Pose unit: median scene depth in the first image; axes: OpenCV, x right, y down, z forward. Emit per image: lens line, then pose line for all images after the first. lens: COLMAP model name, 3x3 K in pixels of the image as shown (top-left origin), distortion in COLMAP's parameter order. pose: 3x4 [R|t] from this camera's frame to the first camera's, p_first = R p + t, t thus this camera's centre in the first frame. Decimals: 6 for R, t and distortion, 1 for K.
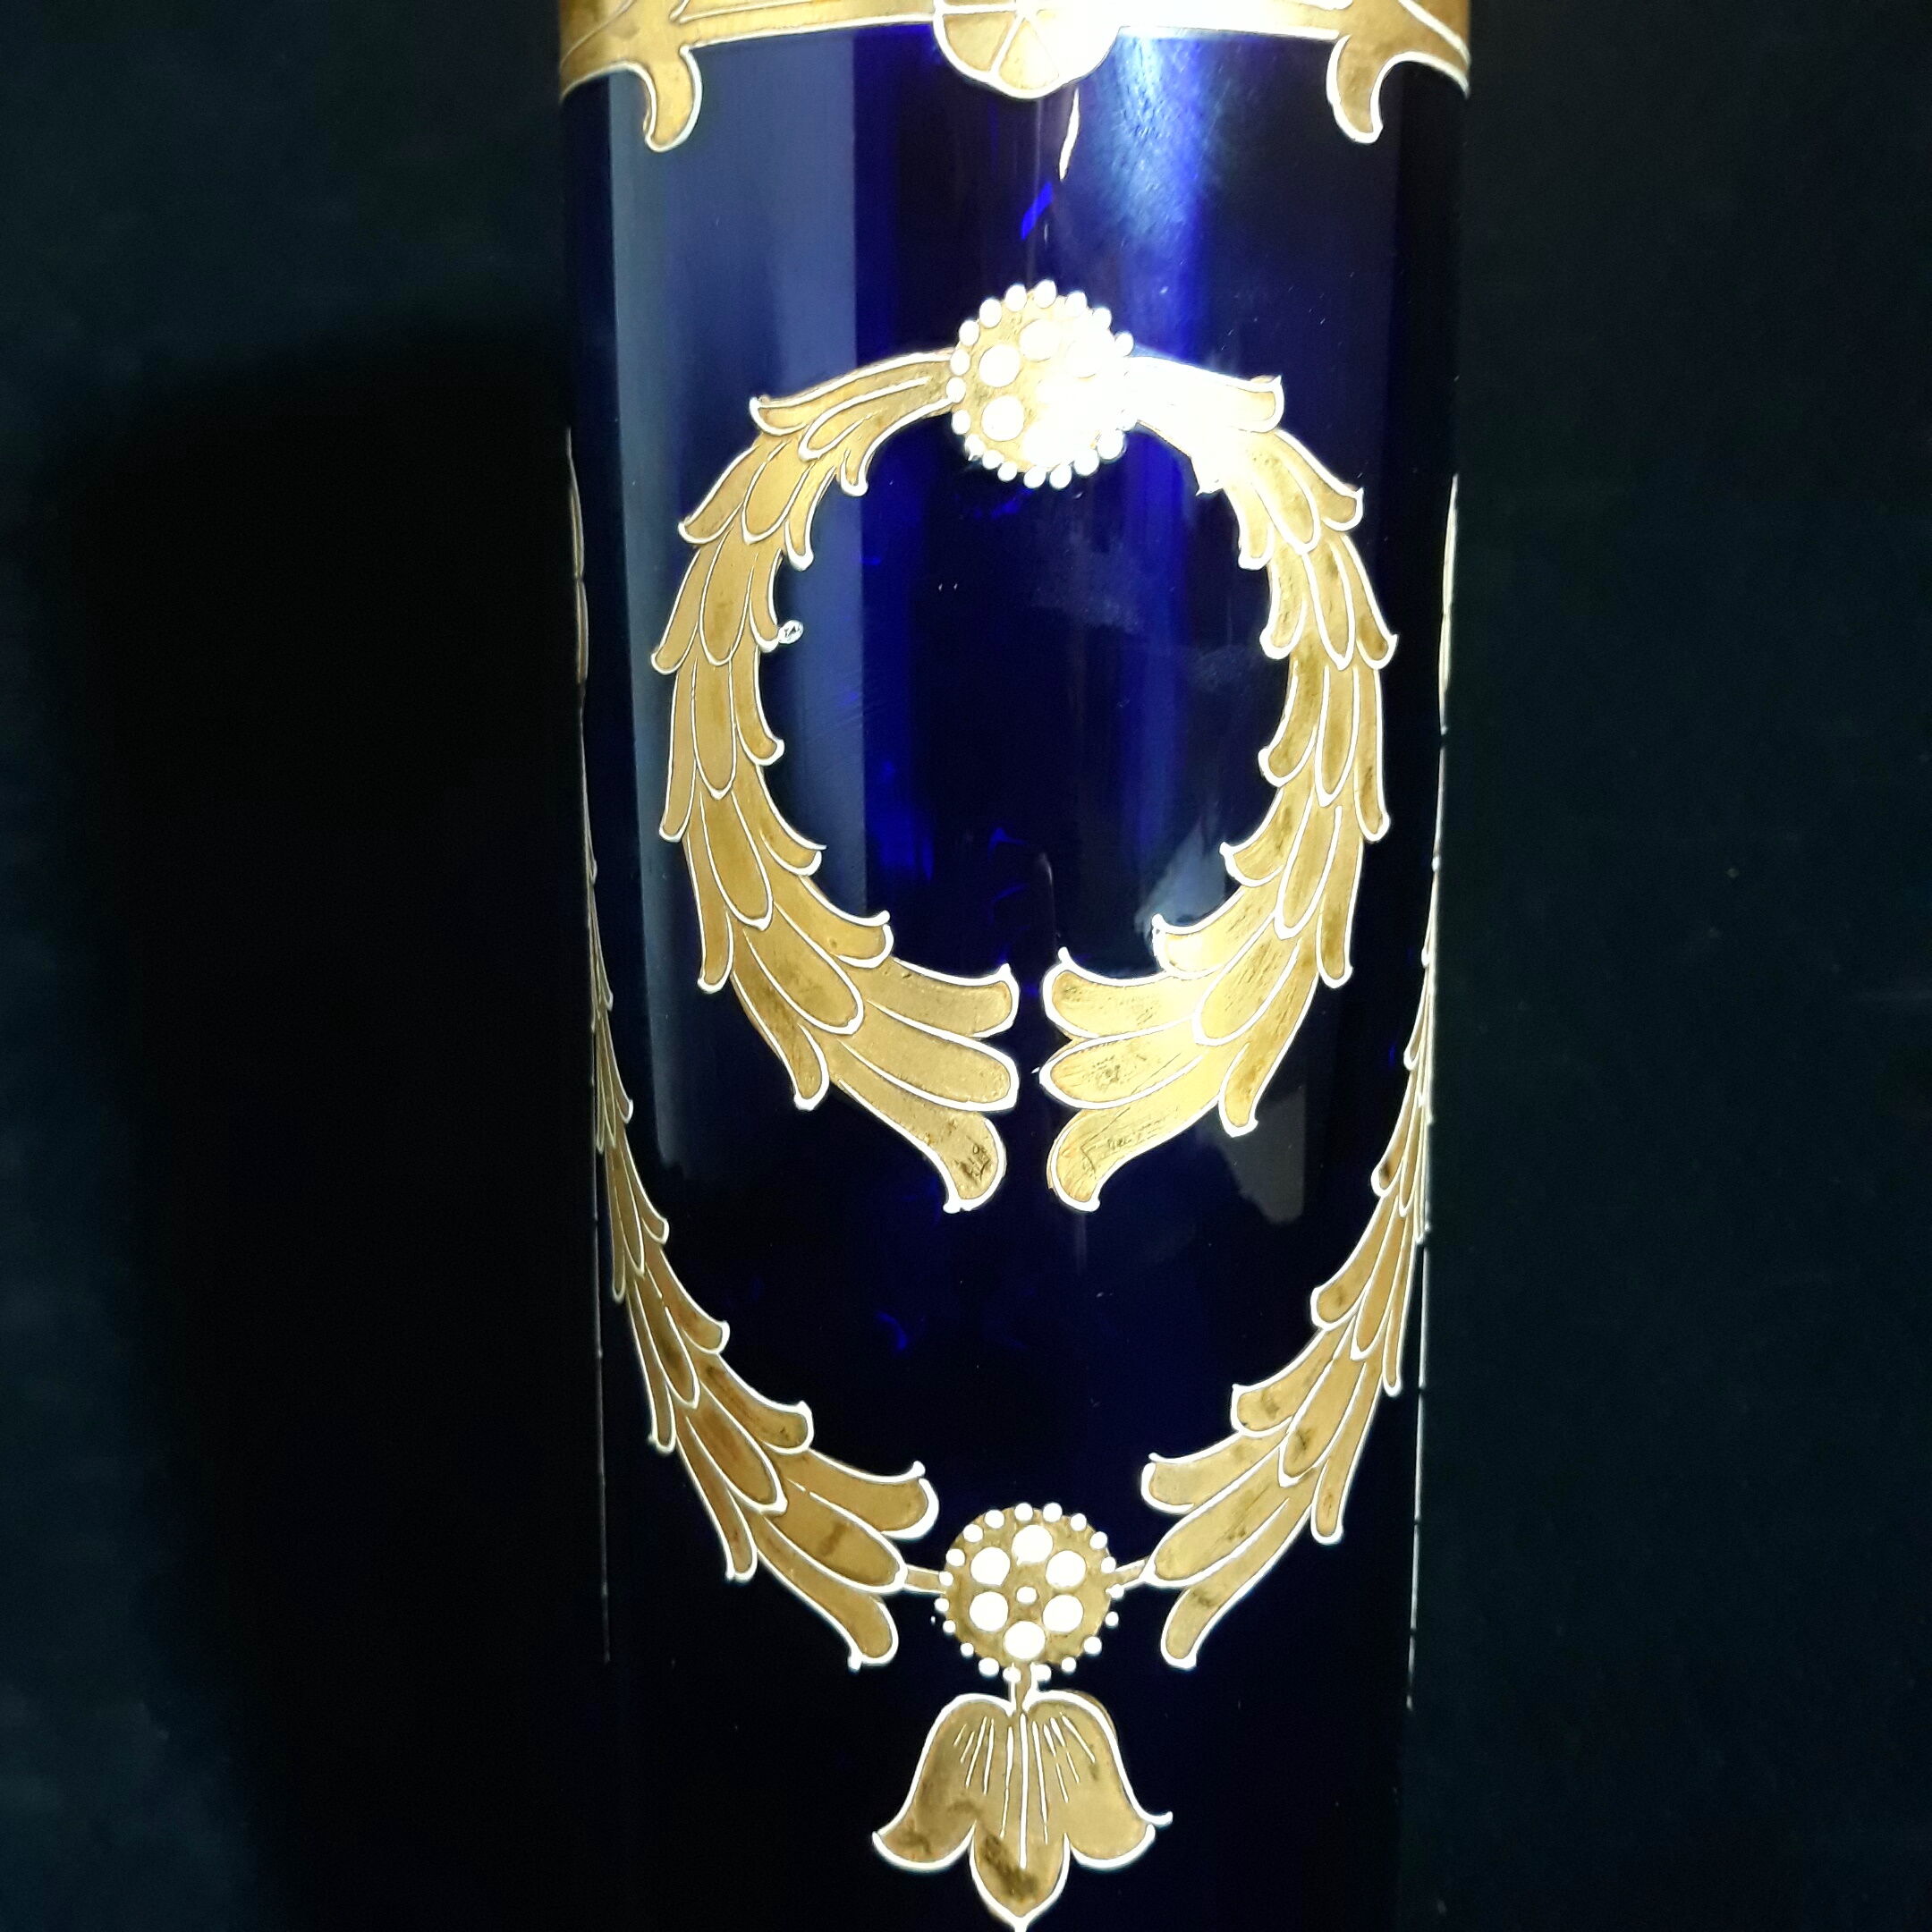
lens RADIAL K [[2221.9, 0, 998.1], [0, 2221.9, 968.4], [0, 0, 1]] dist [0.189276, -0.859453]
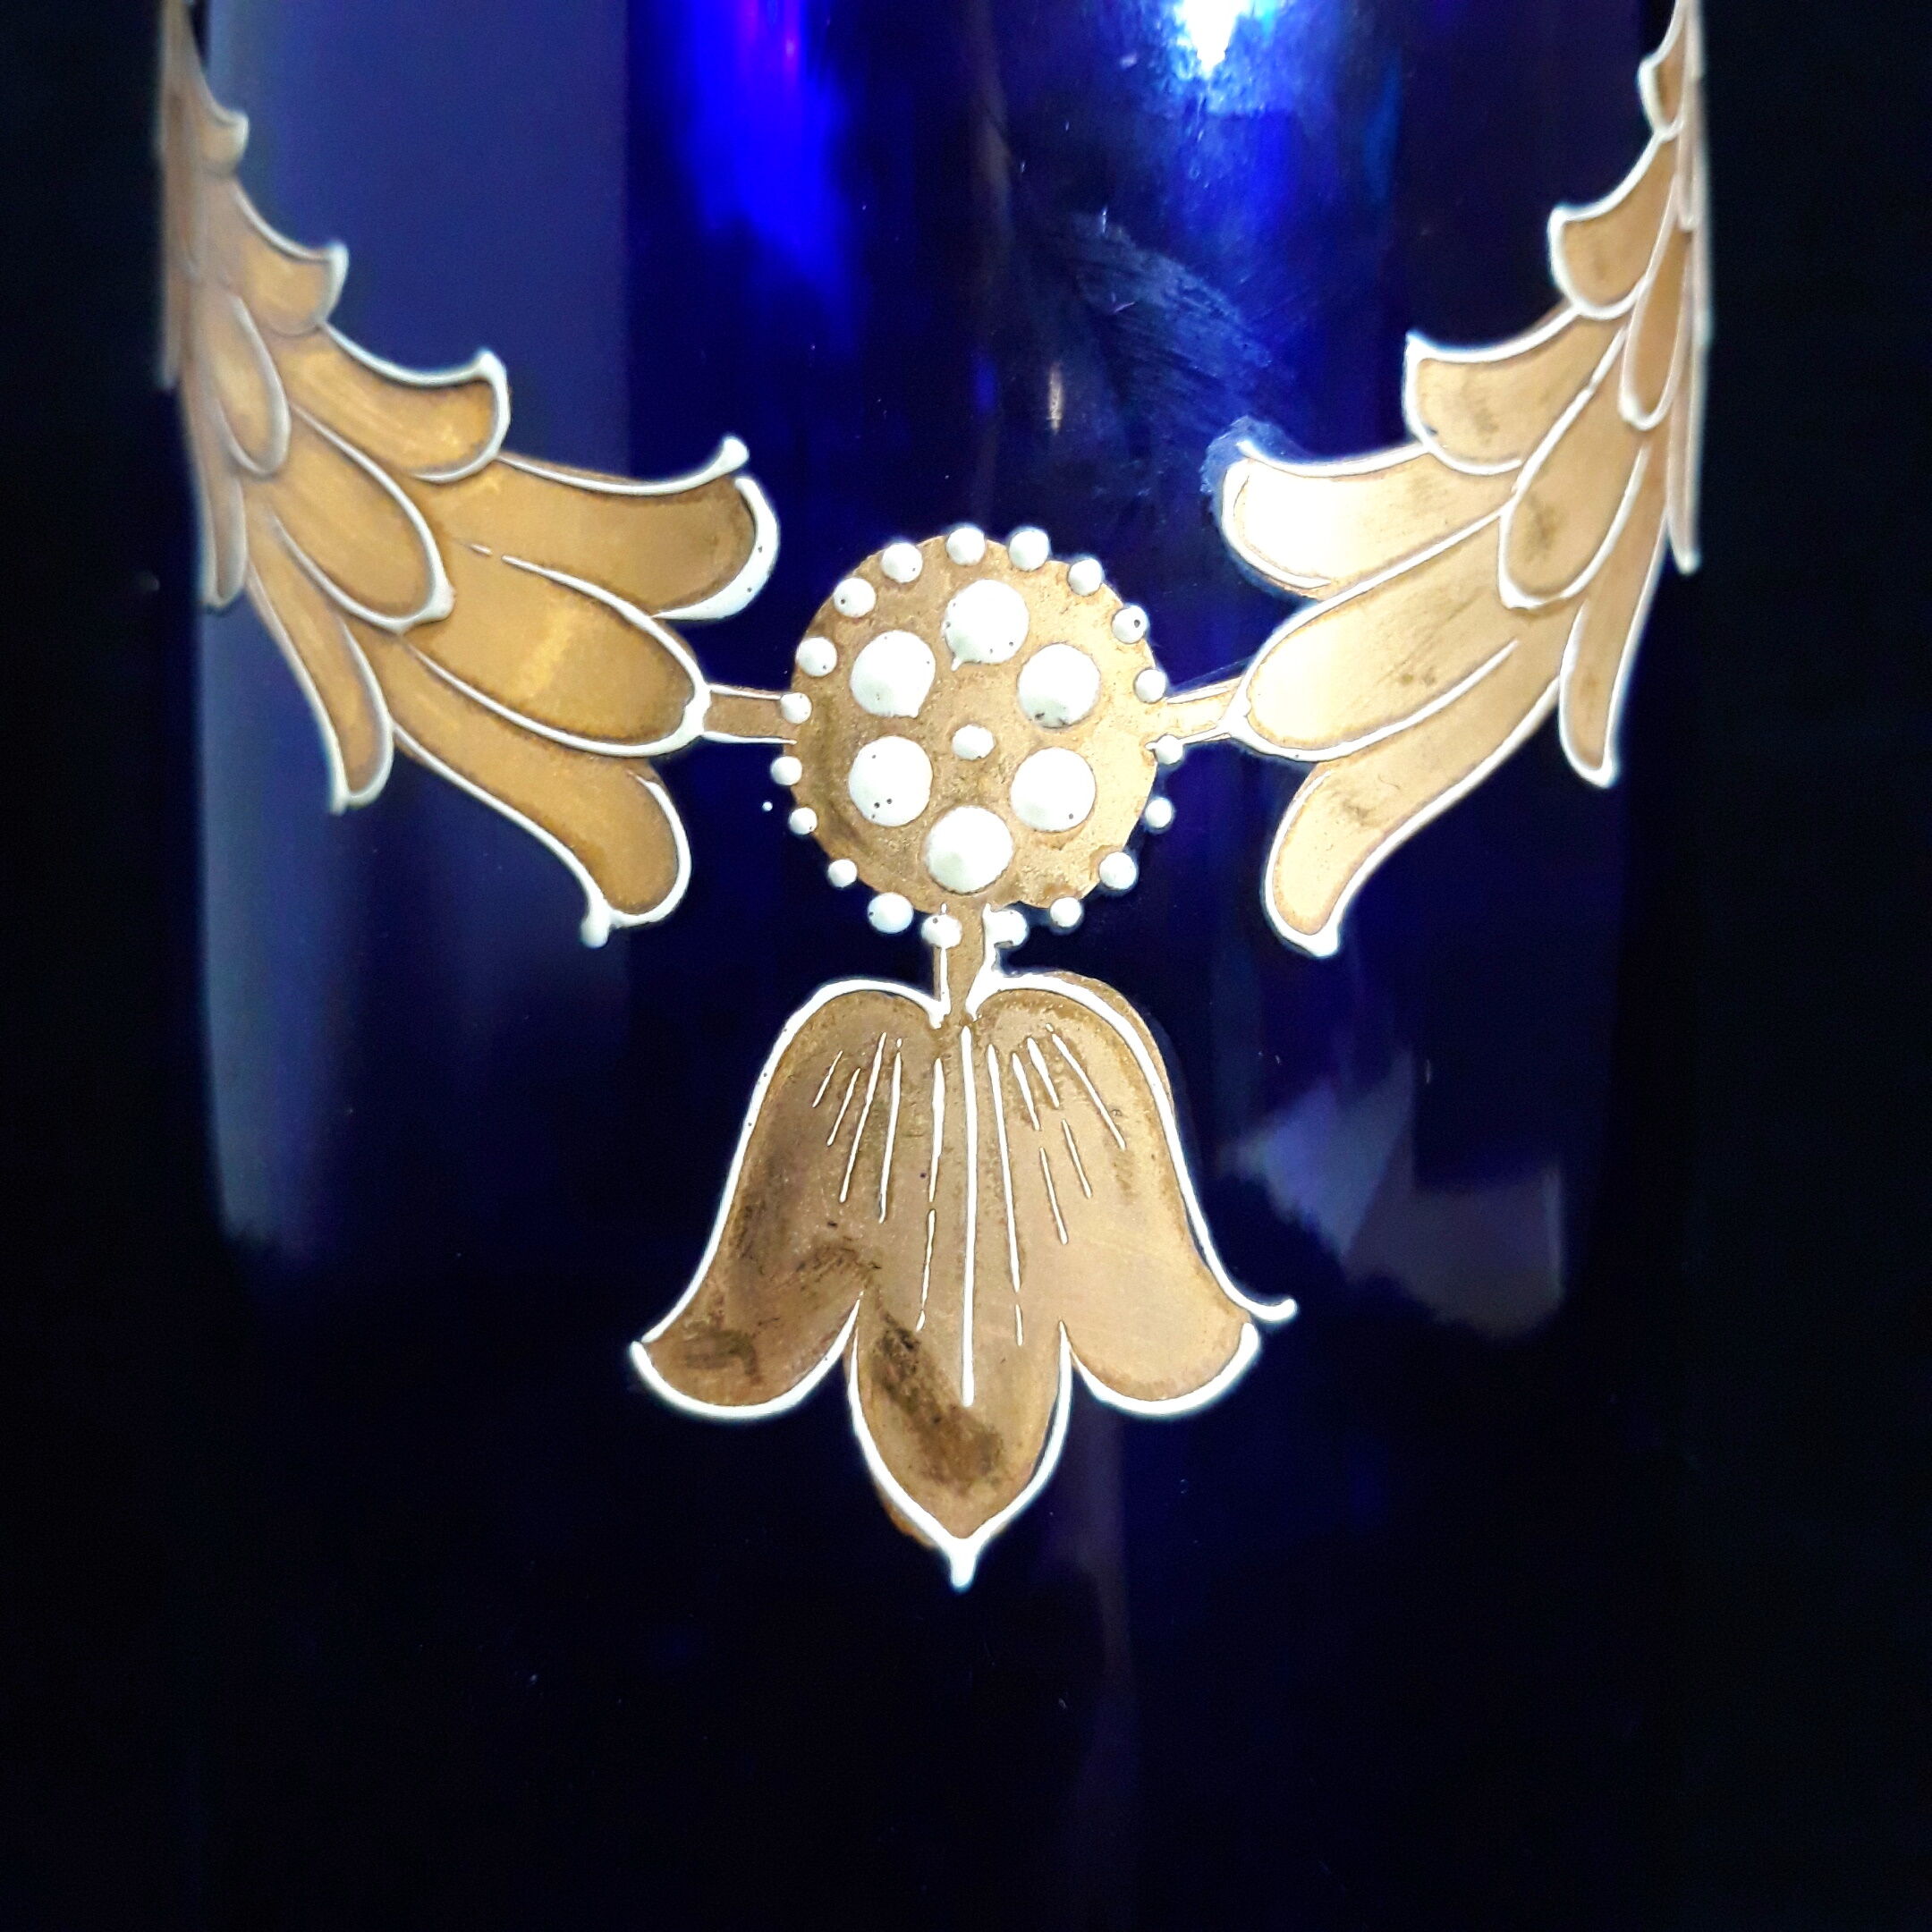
lens RADIAL K [[2221.9, 0, 998.1], [0, 2221.9, 968.4], [0, 0, 1]] dist [0.189276, -0.859453]
pose [[0.999578, -0.001365, 0.029002, 0.004508], [0.006402, 0.984669, -0.174313, 0.398439], [-0.028320, 0.174425, 0.984263, 0.556678]]
